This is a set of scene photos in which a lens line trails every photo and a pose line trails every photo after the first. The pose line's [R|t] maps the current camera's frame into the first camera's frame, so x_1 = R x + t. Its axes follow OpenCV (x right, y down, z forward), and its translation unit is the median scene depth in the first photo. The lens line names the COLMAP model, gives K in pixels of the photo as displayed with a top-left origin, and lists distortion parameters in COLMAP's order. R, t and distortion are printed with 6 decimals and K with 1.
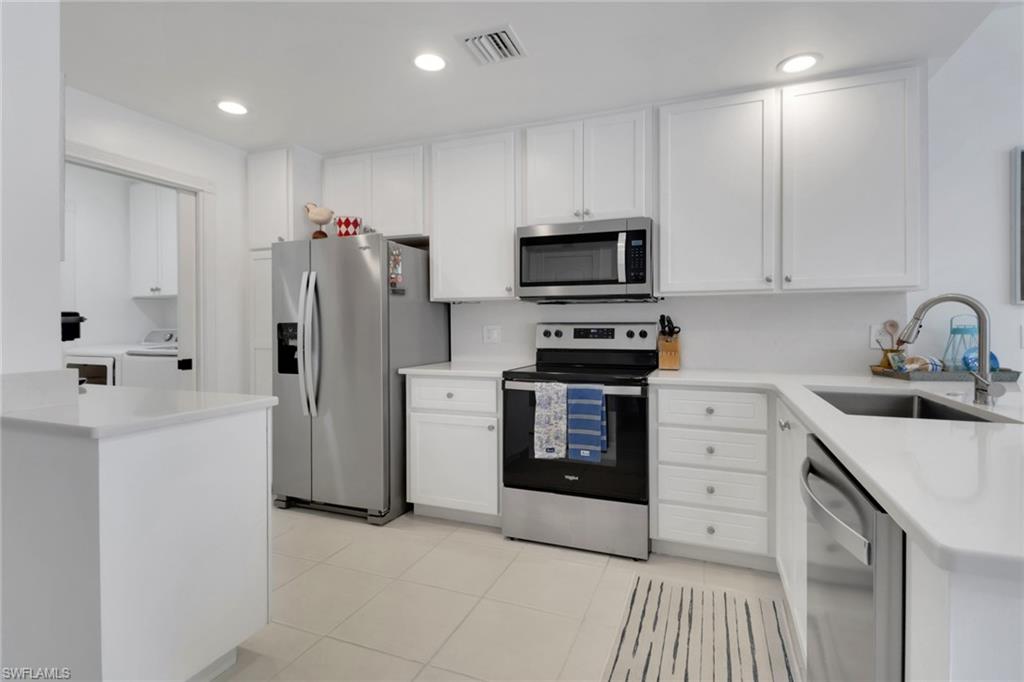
lens RADIAL K [[477.5, 0, 515.8], [0, 477.5, 325.6], [0, 0, 1]] dist [0.000779, -0.000239]
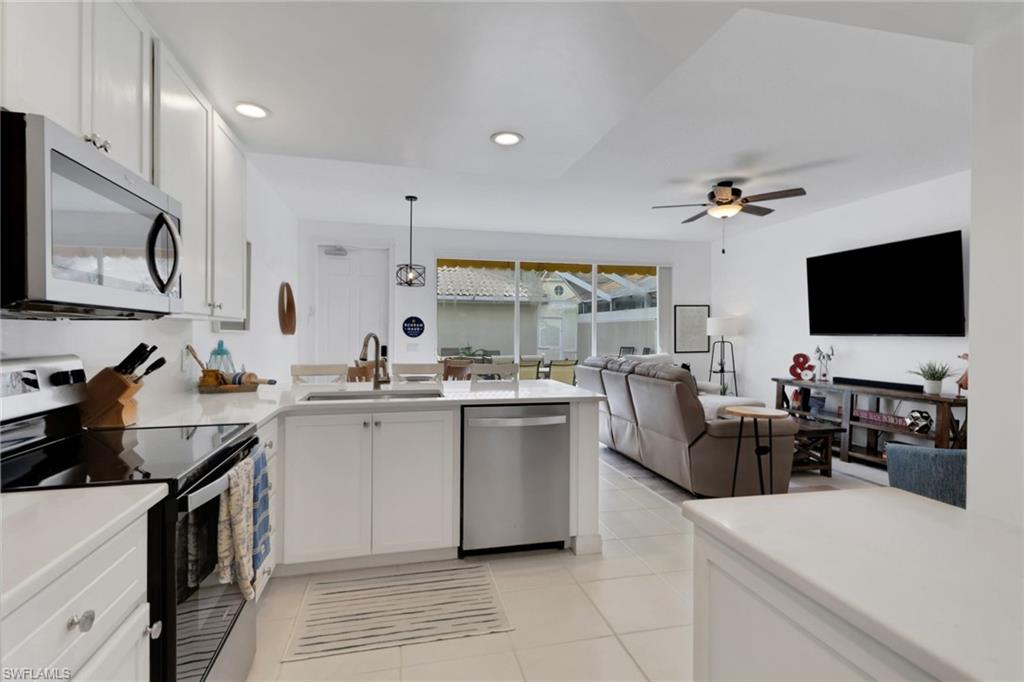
lens RADIAL K [[489.3, 0, 512.9], [0, 489.3, 328.2], [0, 0, 1]] dist [0.002454, 0.000198]
pose [[-0.571747, 0.007332, 0.820397, -0.573864], [-0.003102, 0.999934, -0.011098, -0.038541], [-0.820424, -0.008890, -0.571686, 0.992951]]
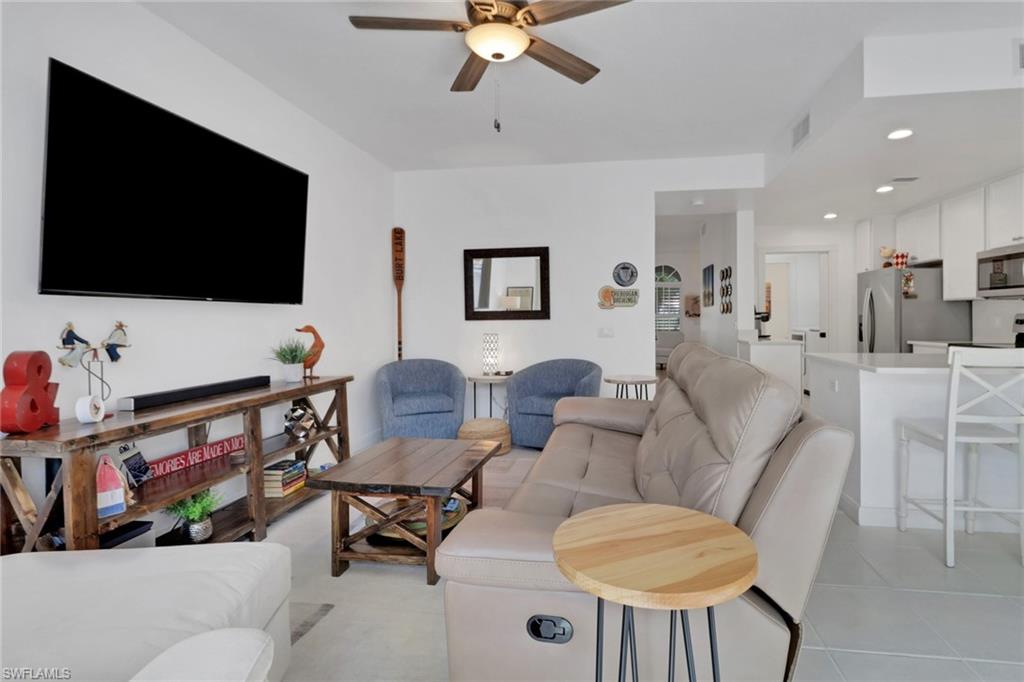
lens RADIAL K [[487.0, 0, 554.3], [0, 487.0, 322.2], [0, 0, 1]] dist [0.001287, -0.000094]
pose [[0.222205, 0.007901, -0.974968, 1.211255], [0.004087, 0.999951, 0.009035, 0.000437], [0.974991, -0.005992, 0.222162, -0.668853]]
